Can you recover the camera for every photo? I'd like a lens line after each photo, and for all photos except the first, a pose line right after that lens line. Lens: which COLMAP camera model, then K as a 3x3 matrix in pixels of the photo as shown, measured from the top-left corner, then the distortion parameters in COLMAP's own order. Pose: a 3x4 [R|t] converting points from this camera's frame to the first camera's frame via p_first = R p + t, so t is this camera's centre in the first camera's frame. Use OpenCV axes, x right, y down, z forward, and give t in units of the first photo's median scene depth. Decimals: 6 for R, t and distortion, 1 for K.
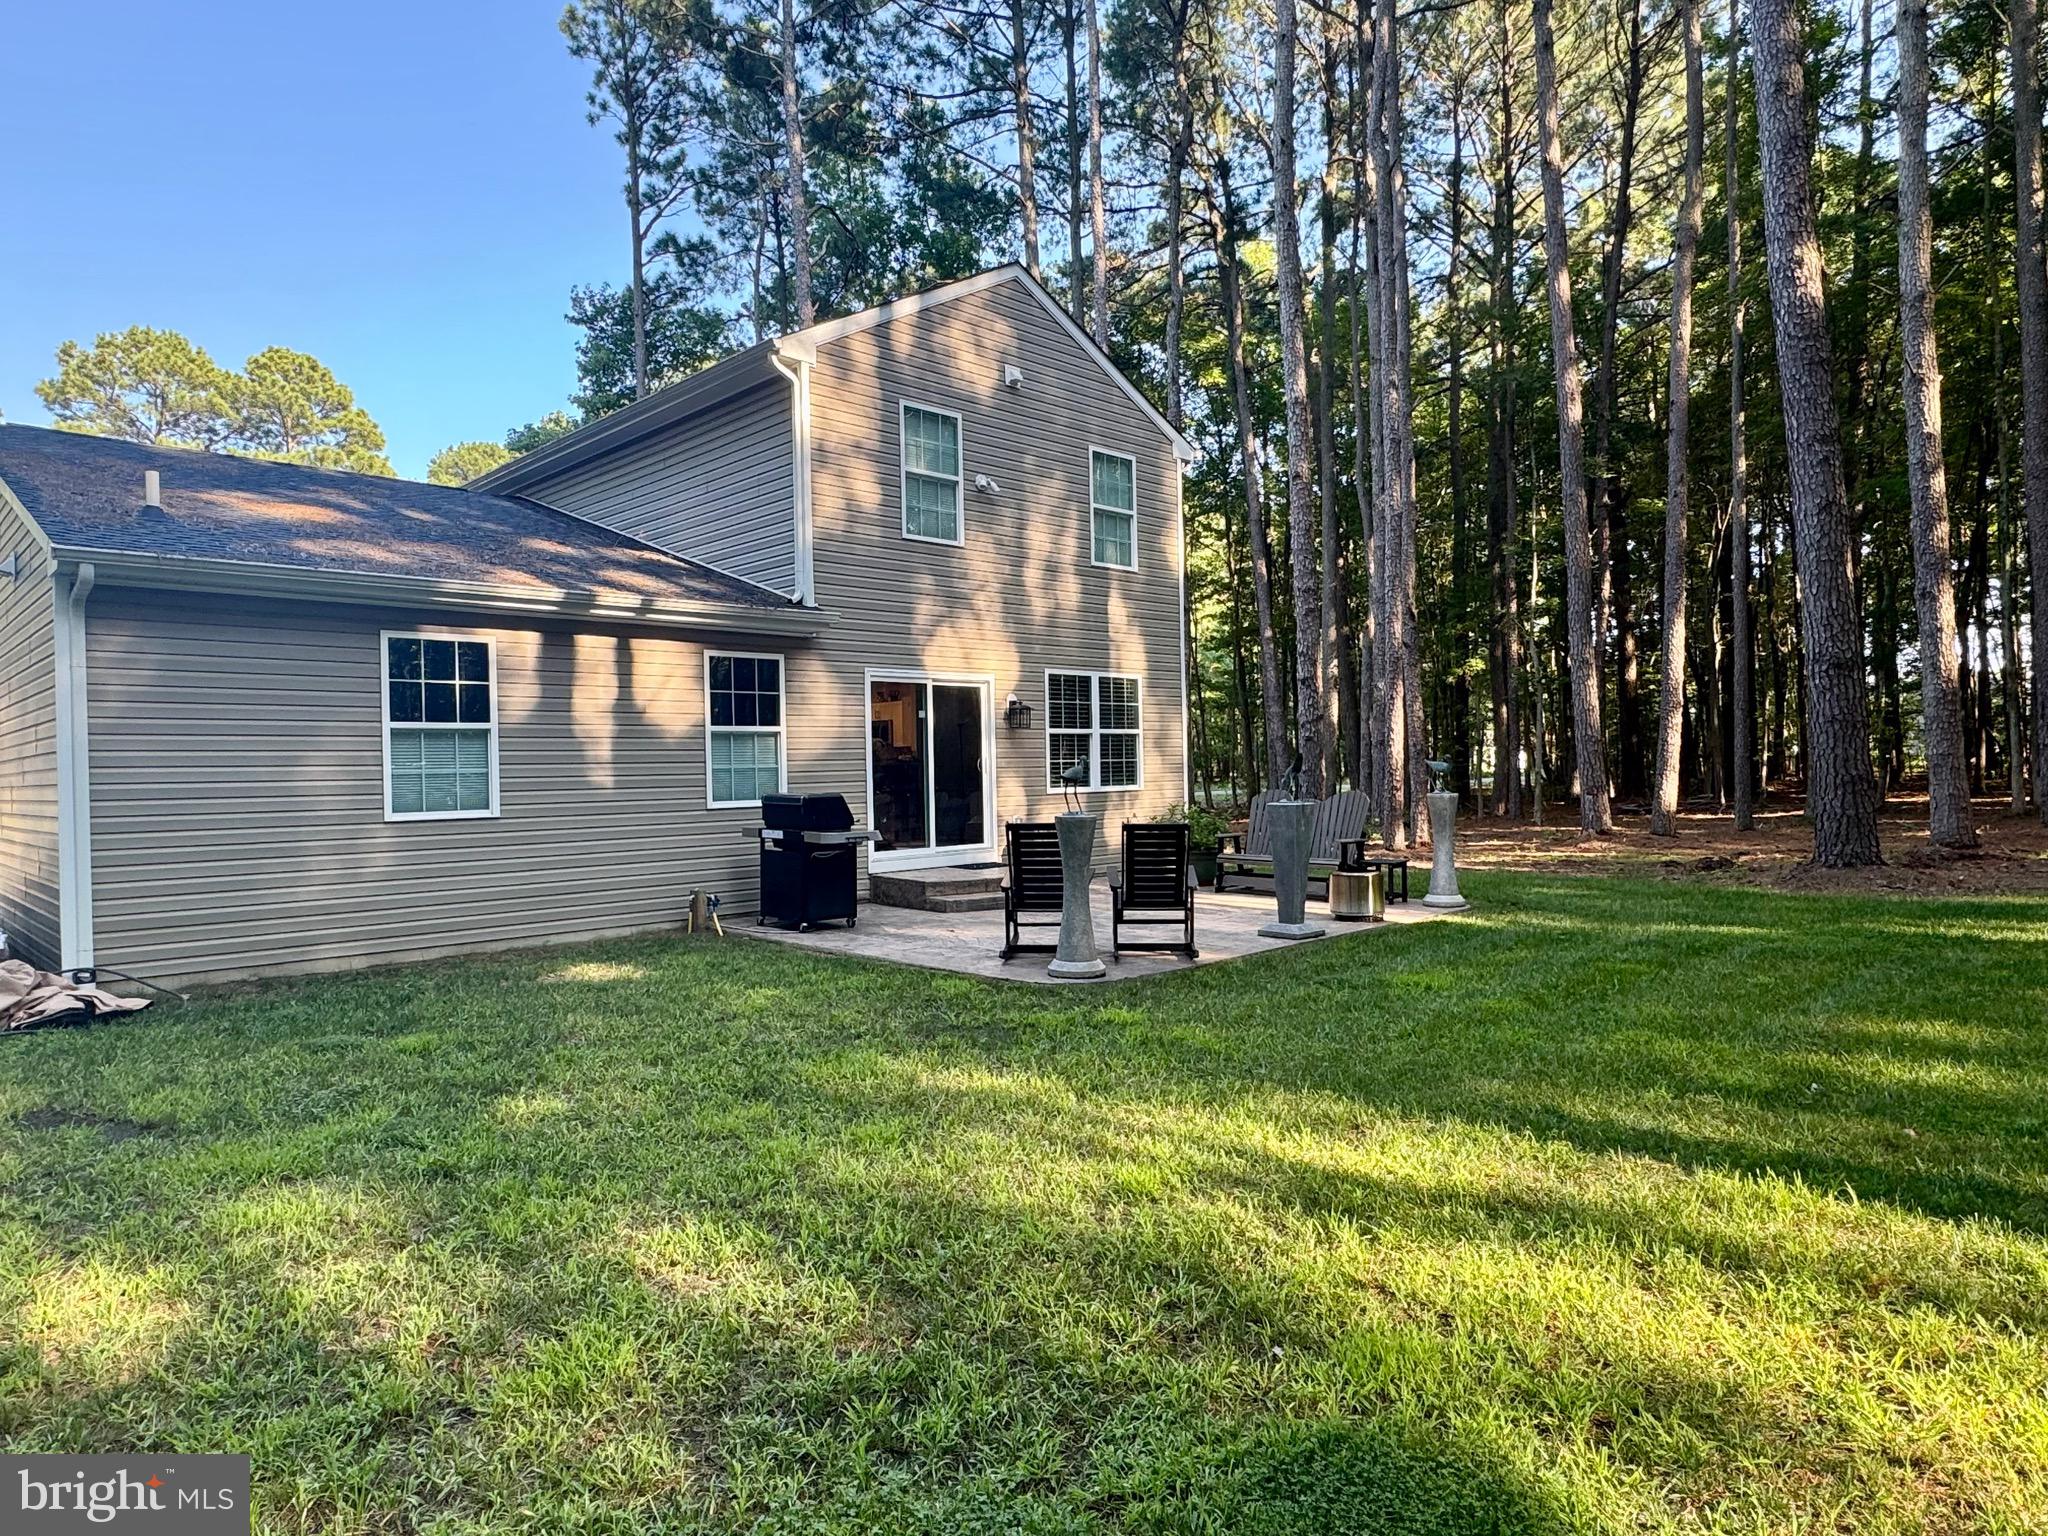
lens RADIAL K [[1256.9, 0, 1024.0], [0, 1256.9, 768.0], [0, 0, 1]] dist [-0.000749, -0.000130]
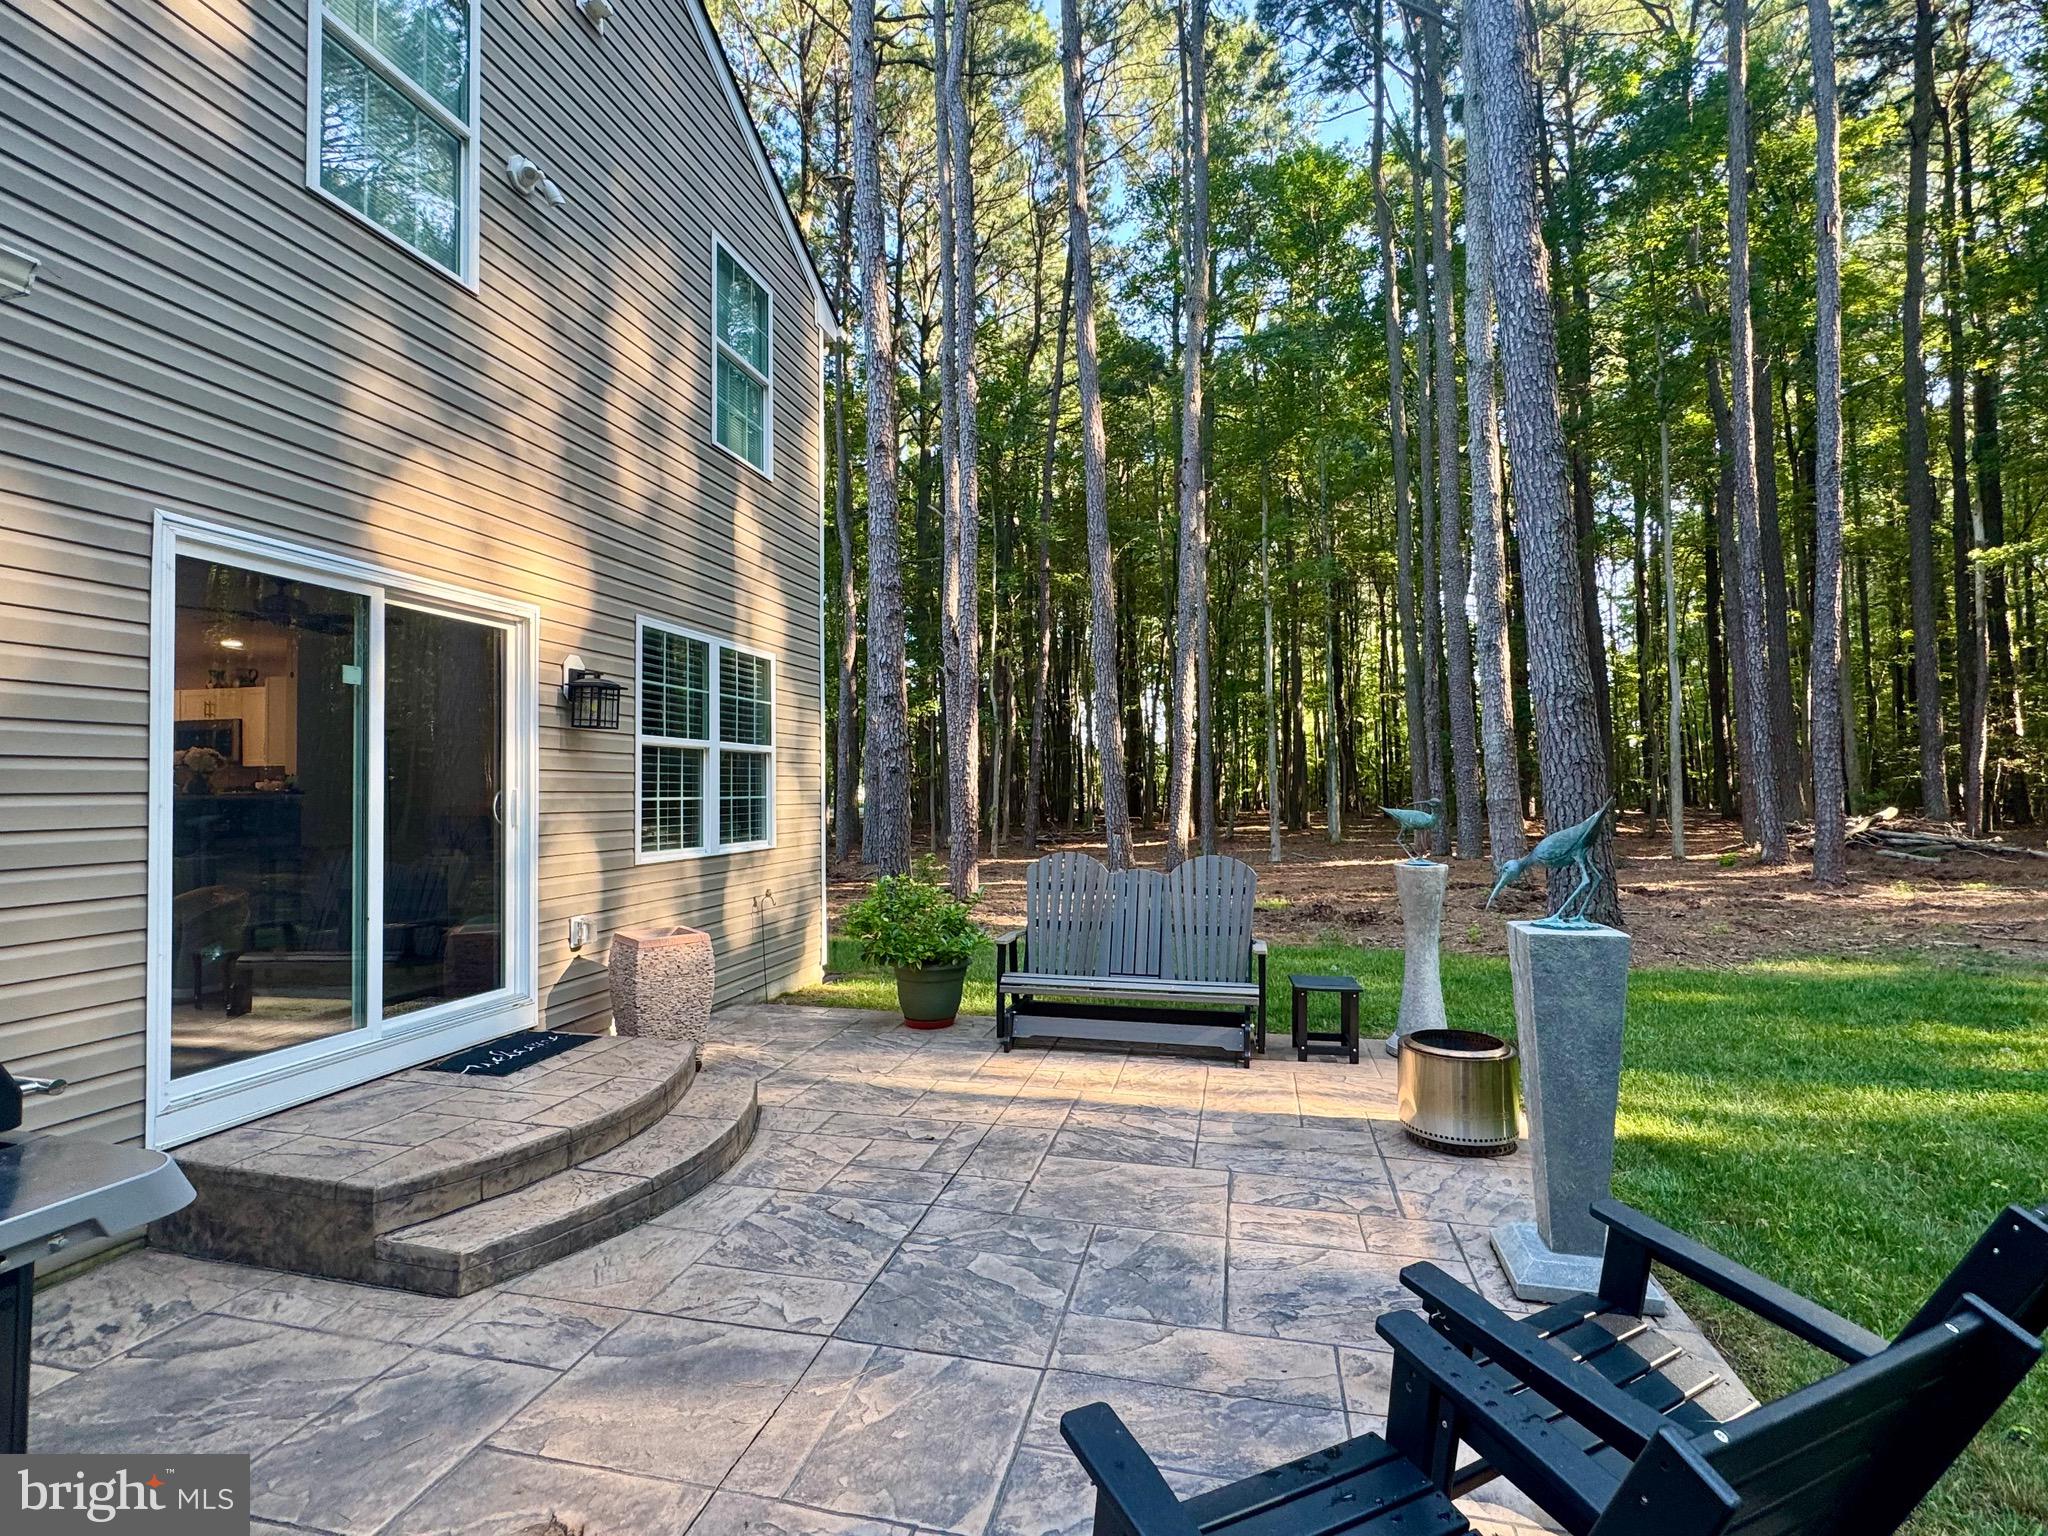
lens RADIAL K [[998.1, 0, 1024.0], [0, 998.1, 768.0], [0, 0, 1]] dist [0.000824, -0.000404]
pose [[0.839118, 0.025064, 0.543371, -0.067491], [-0.010169, 0.999486, -0.030400, -0.007600], [-0.543854, 0.019984, 0.838942, 0.583352]]
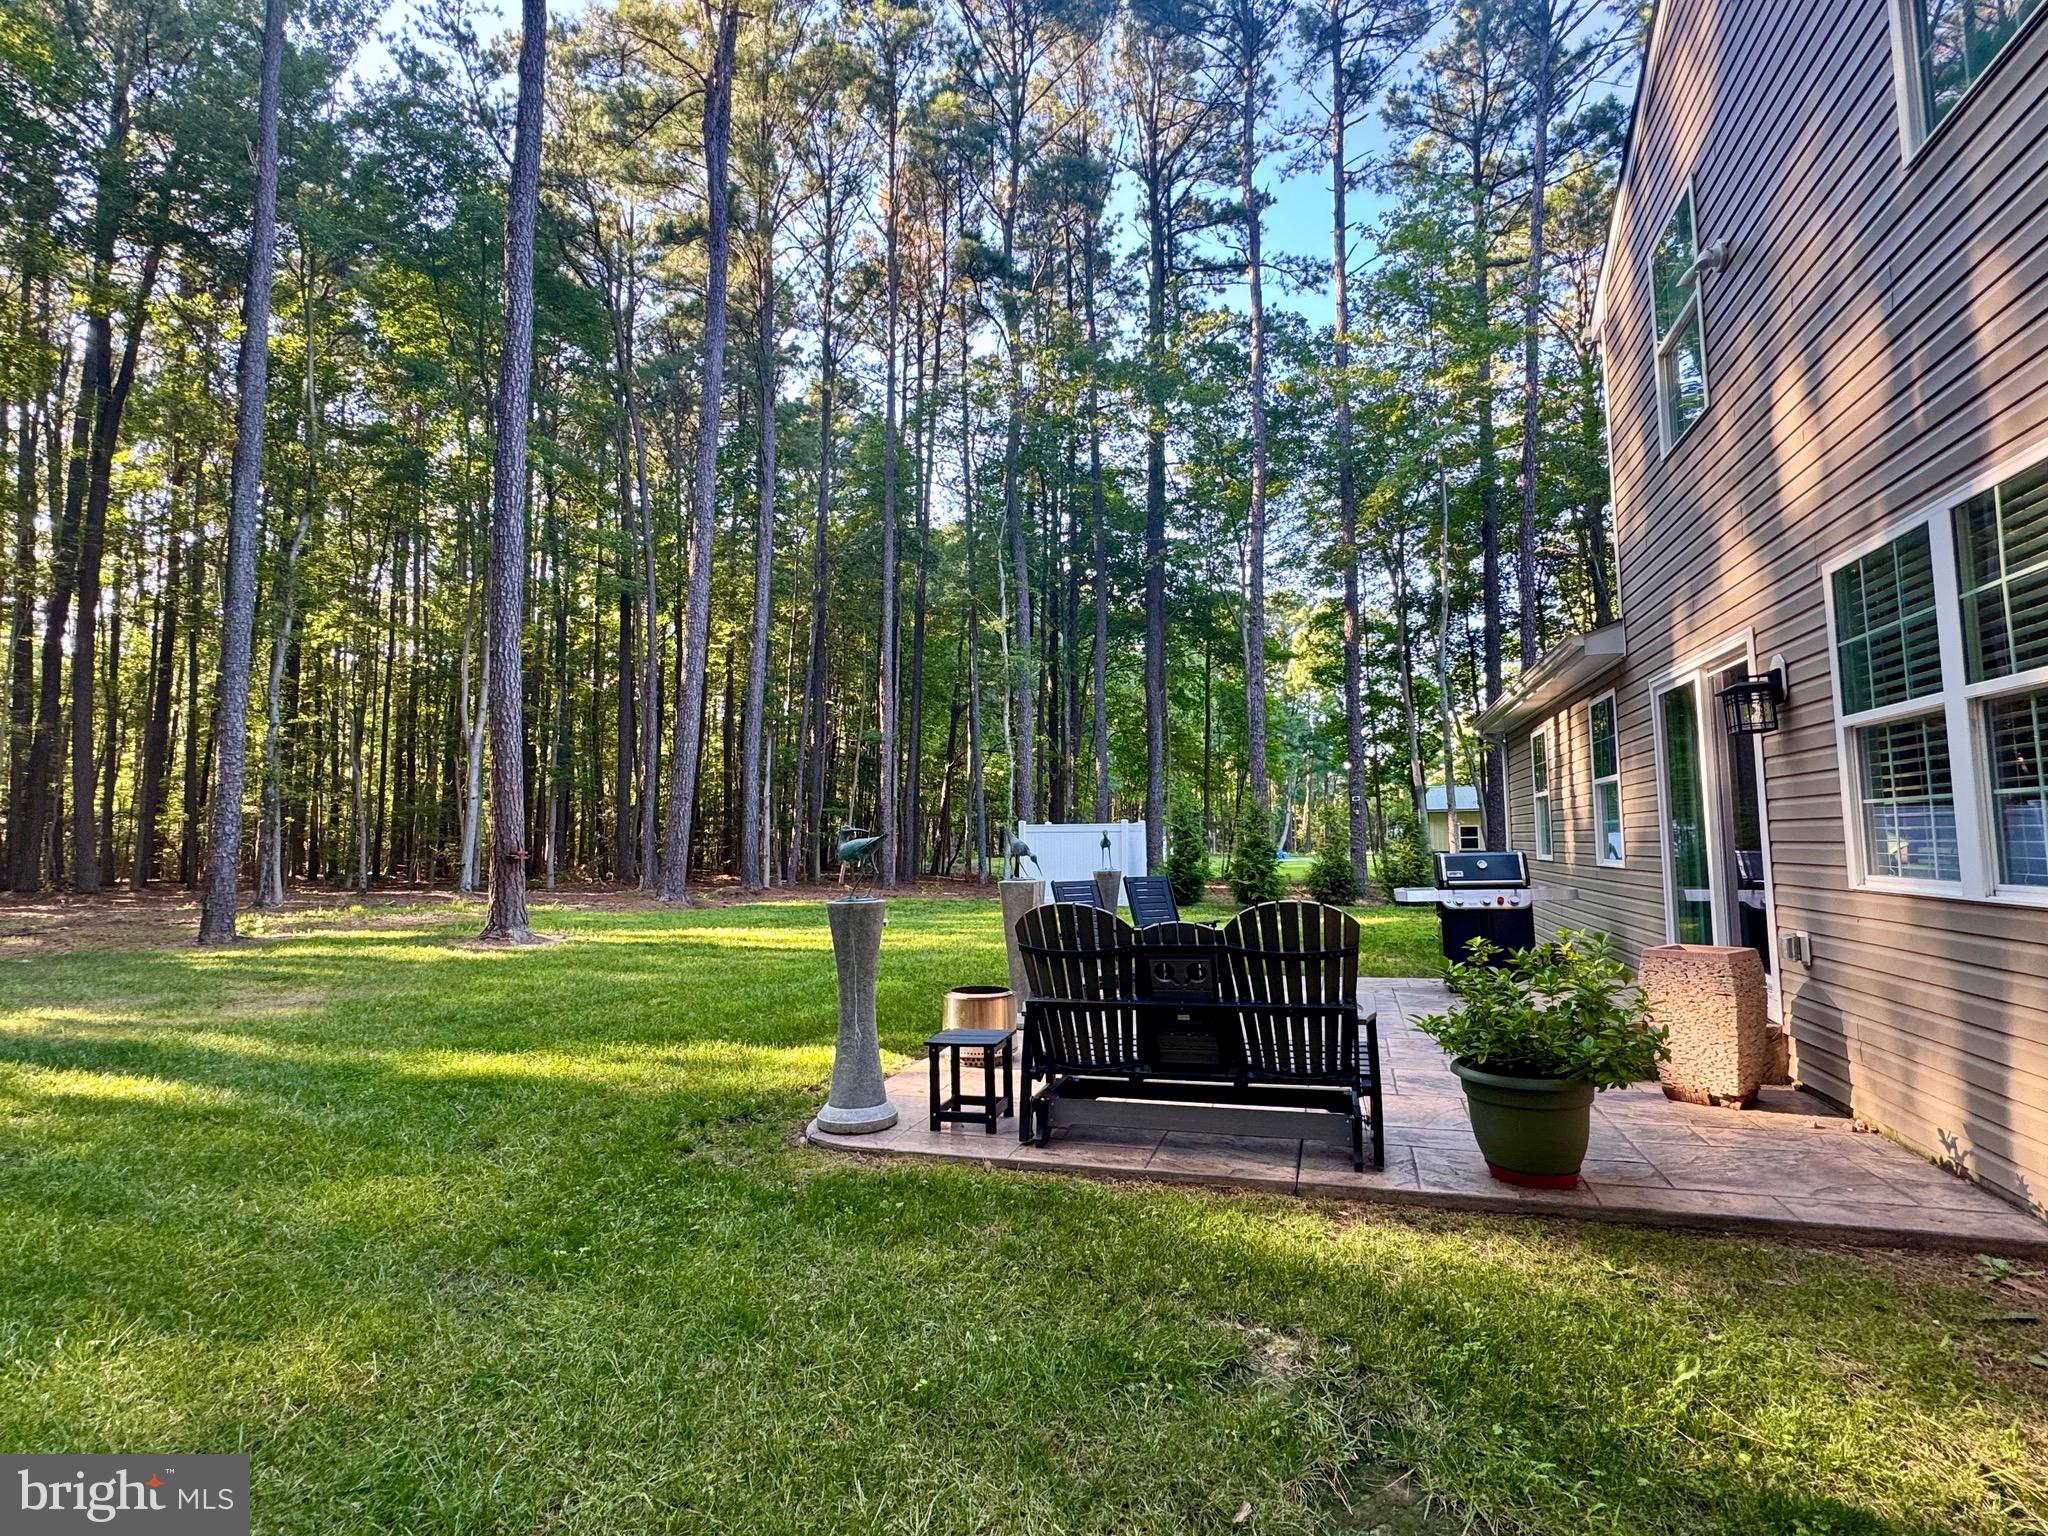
lens RADIAL K [[971.7, 0, 1024.0], [0, 971.7, 768.0], [0, 0, 1]] dist [-0.000548, 0.000175]
pose [[-0.885537, -0.004784, -0.464544, 0.371280], [0.031084, 0.997096, -0.069522, -0.003310], [0.463527, -0.076004, -0.882817, 1.139487]]
